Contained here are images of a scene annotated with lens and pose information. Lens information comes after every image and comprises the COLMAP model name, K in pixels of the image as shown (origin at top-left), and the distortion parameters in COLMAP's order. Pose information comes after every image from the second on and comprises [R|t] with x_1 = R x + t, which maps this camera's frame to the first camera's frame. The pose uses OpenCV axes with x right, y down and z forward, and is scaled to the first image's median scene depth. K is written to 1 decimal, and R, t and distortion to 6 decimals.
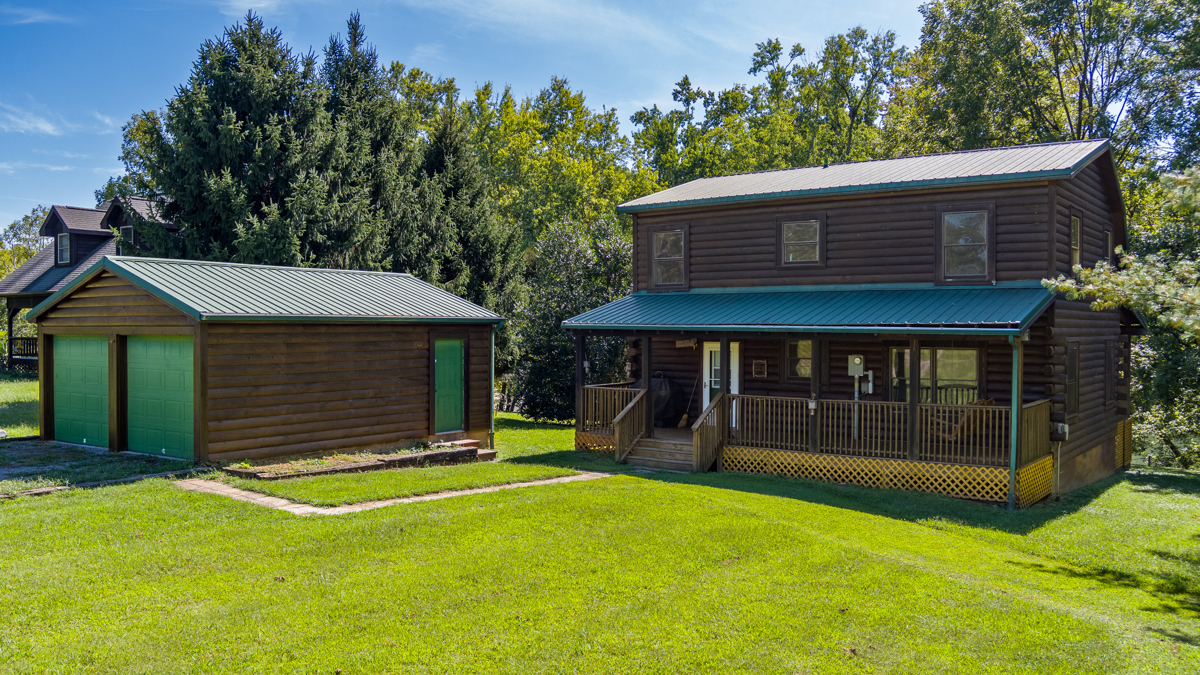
lens RADIAL K [[997.0, 0, 631.2], [0, 997.0, 344.2], [0, 0, 1]] dist [-0.039814, 0.001253]
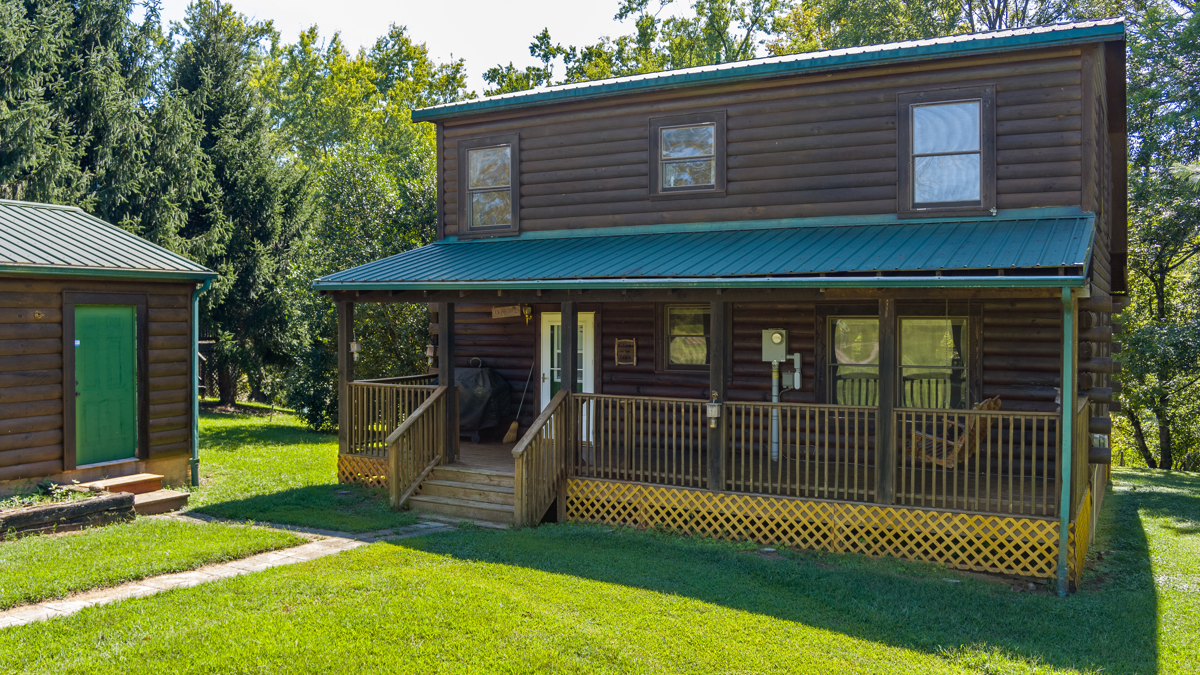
lens RADIAL K [[977.0, 0, 630.8], [0, 977.0, 328.3], [0, 0, 1]] dist [-0.037356, 0.001389]
pose [[0.991387, -0.005072, 0.130869, 0.051690], [0.005562, 0.999979, -0.003380, 0.011848], [-0.130849, 0.004079, 0.991394, 0.388379]]
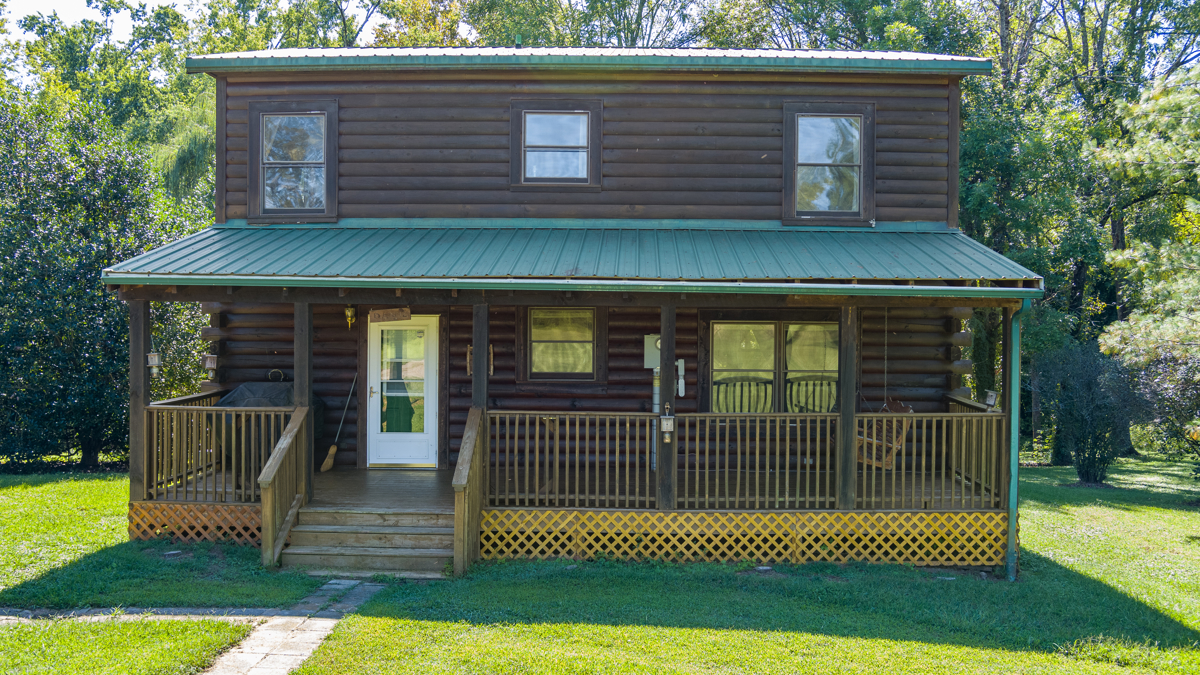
lens RADIAL K [[977.0, 0, 630.8], [0, 977.0, 328.3], [0, 0, 1]] dist [-0.037356, 0.001389]
pose [[0.817300, -0.006065, 0.576180, -0.135046], [0.006056, 0.999980, 0.001936, 0.005654], [-0.576181, 0.001907, 0.817320, 0.519104]]
